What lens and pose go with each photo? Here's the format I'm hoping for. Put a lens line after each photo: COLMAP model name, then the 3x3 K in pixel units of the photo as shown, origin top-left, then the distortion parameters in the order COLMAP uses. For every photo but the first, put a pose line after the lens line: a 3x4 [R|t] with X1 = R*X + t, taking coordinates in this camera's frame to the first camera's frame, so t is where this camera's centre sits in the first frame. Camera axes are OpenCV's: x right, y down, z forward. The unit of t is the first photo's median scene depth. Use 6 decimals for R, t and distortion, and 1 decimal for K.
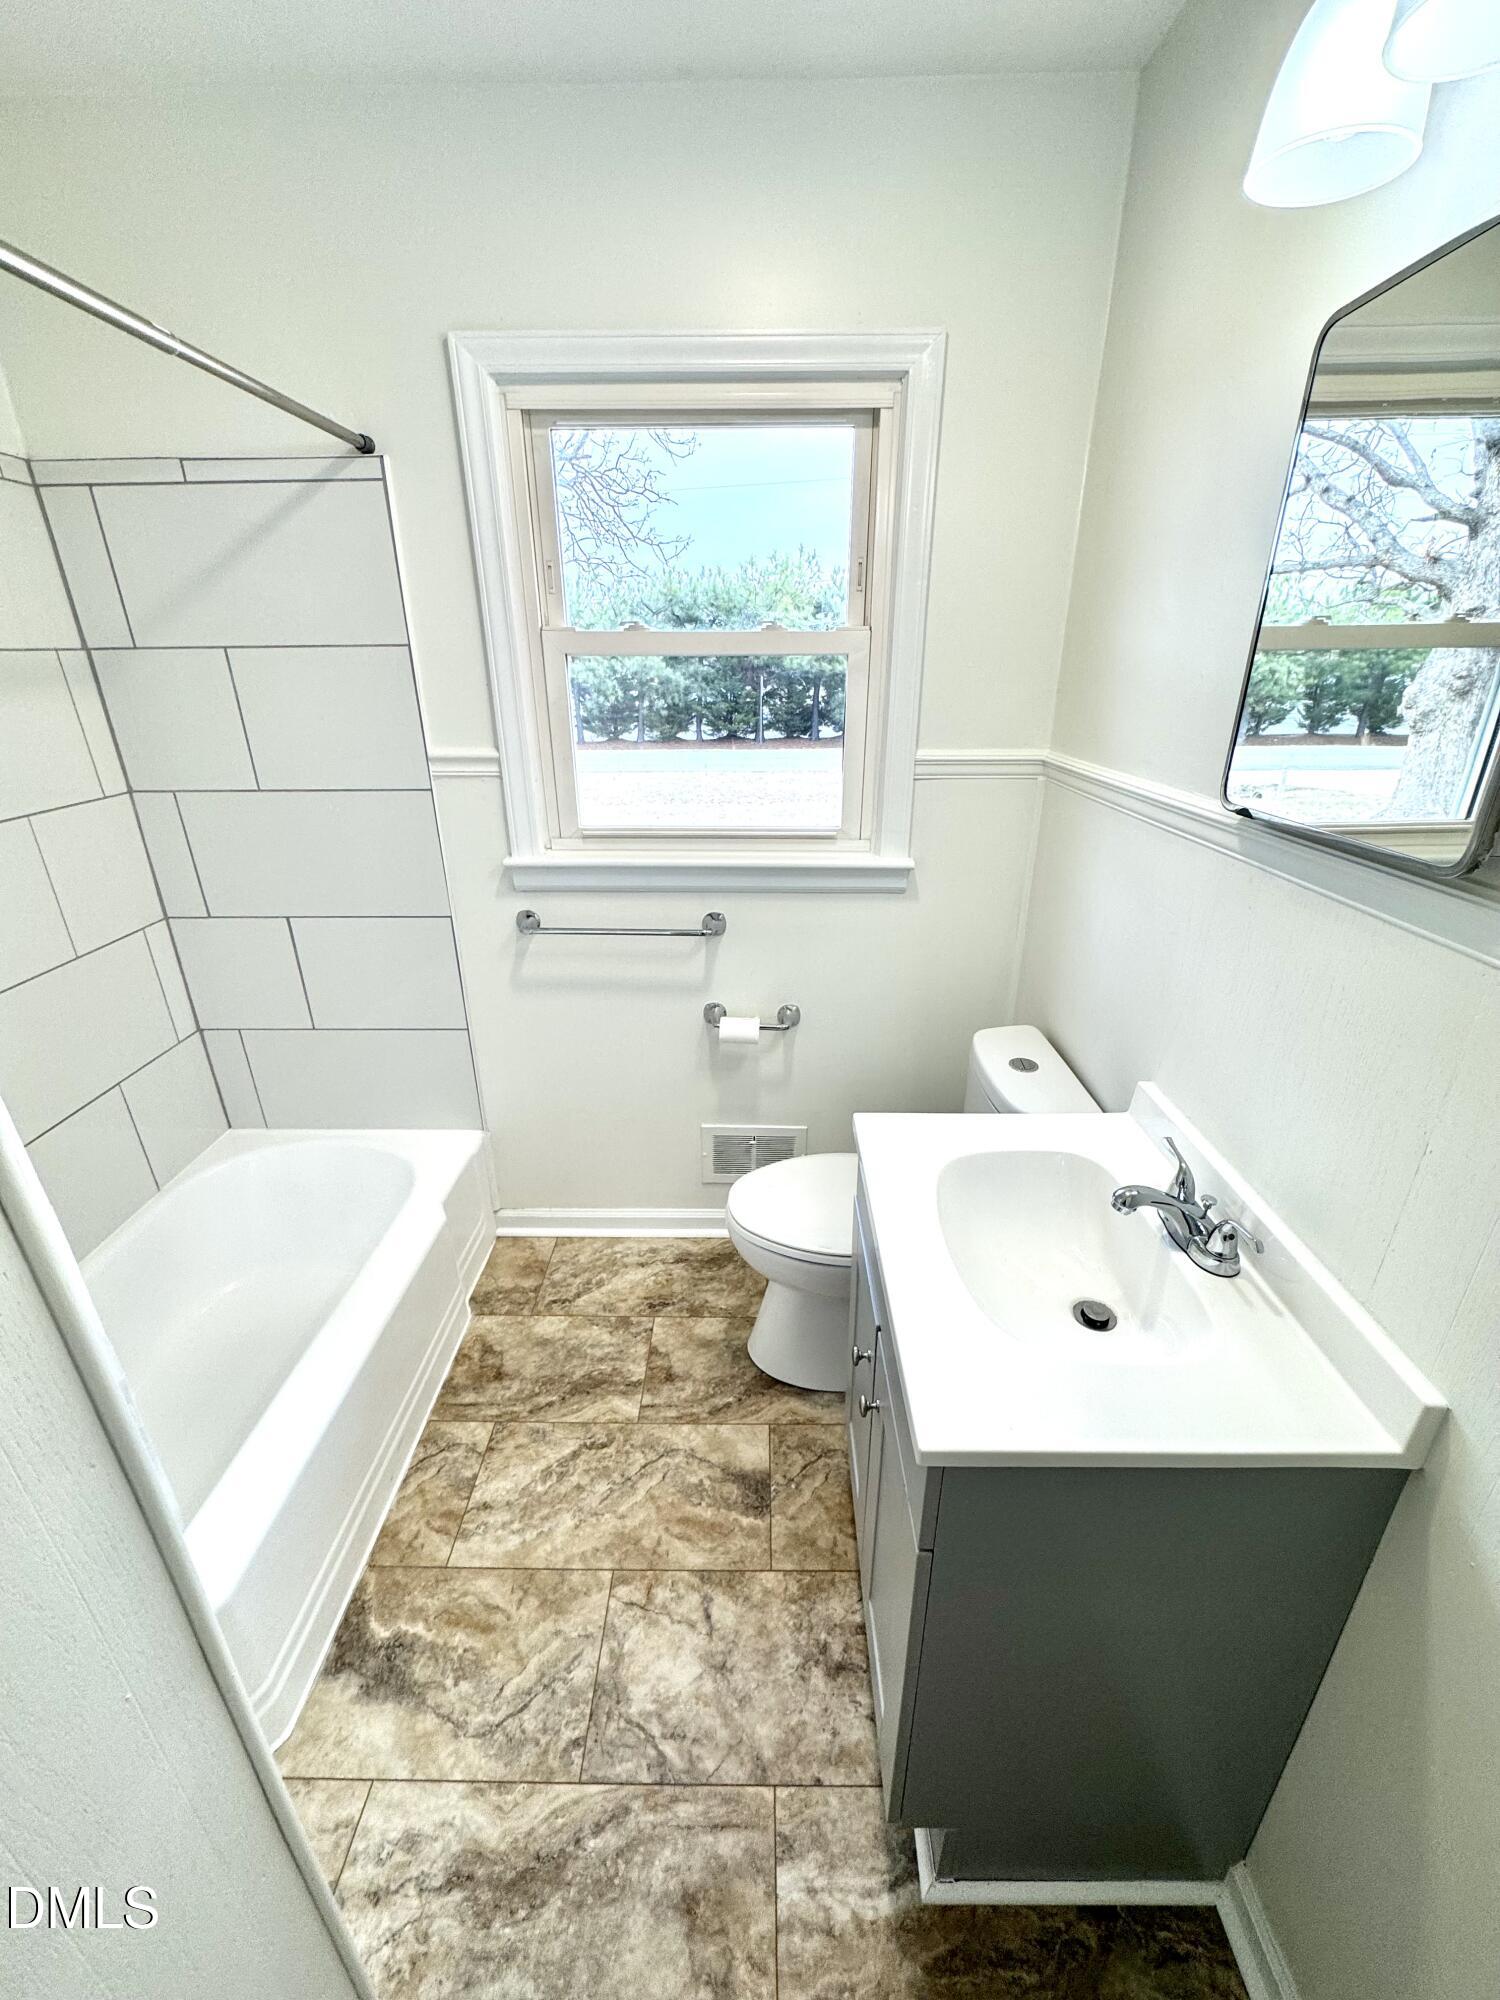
lens RADIAL K [[802.6, 0, 747.9], [0, 802.6, 1002.2], [0, 0, 1]] dist [-0.002407, 0.000206]
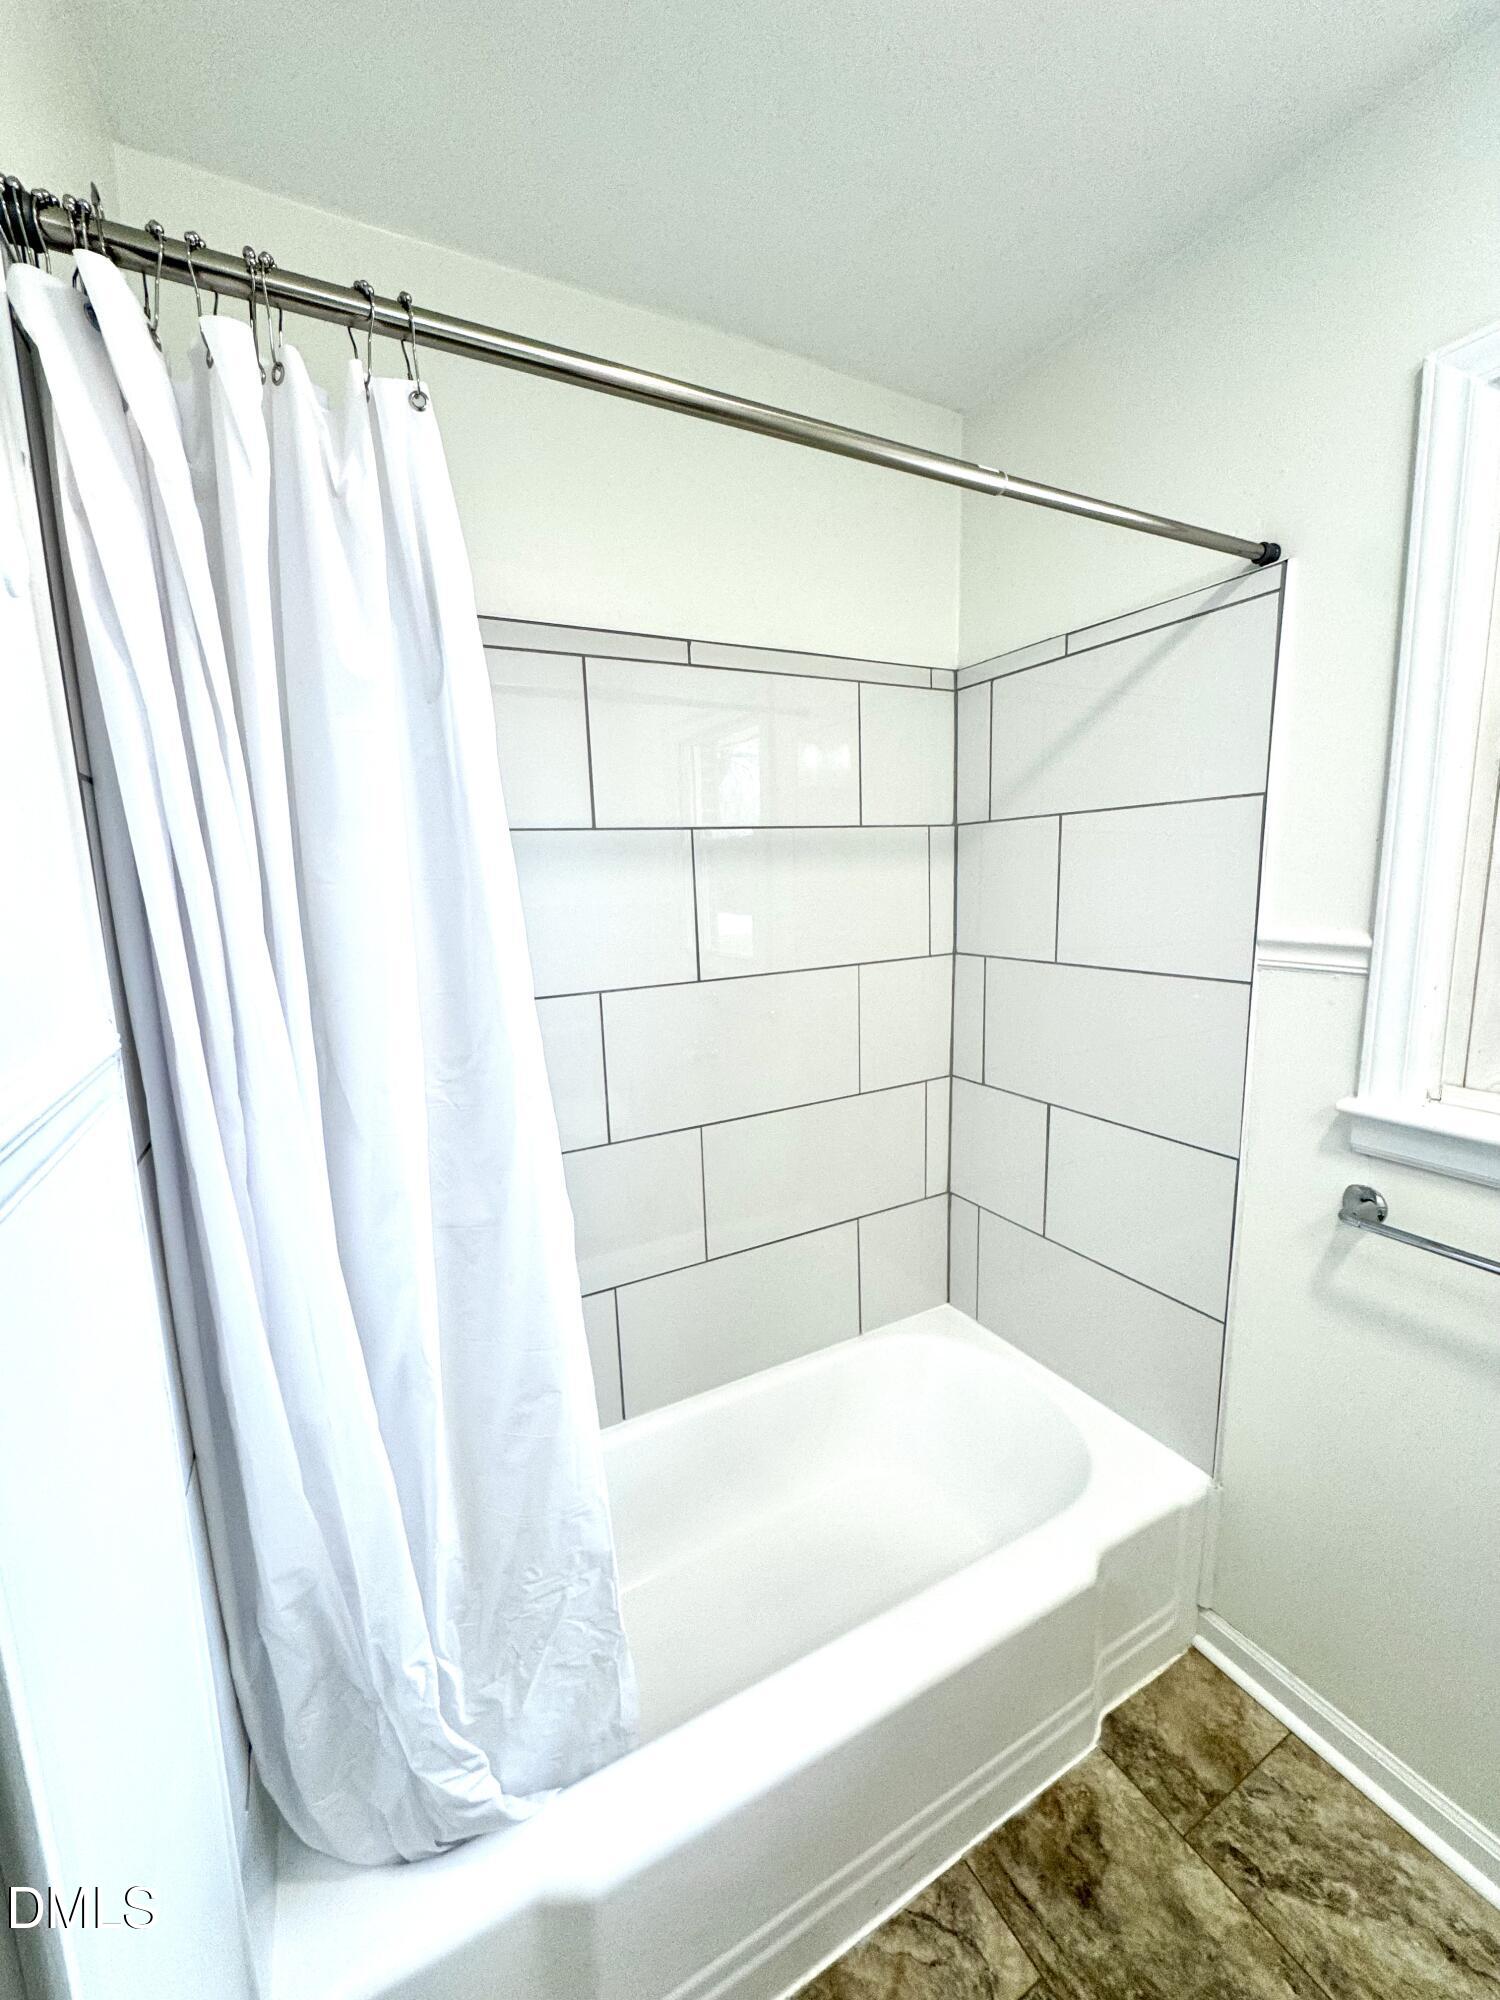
lens RADIAL K [[802.6, 0, 747.9], [0, 802.6, 1002.2], [0, 0, 1]] dist [-0.002407, 0.000206]
pose [[0.491371, 0.130338, -0.861143, 0.001763], [-0.316737, 0.947781, -0.037280, -0.075771], [0.811315, 0.291074, 0.506995, 0.263435]]
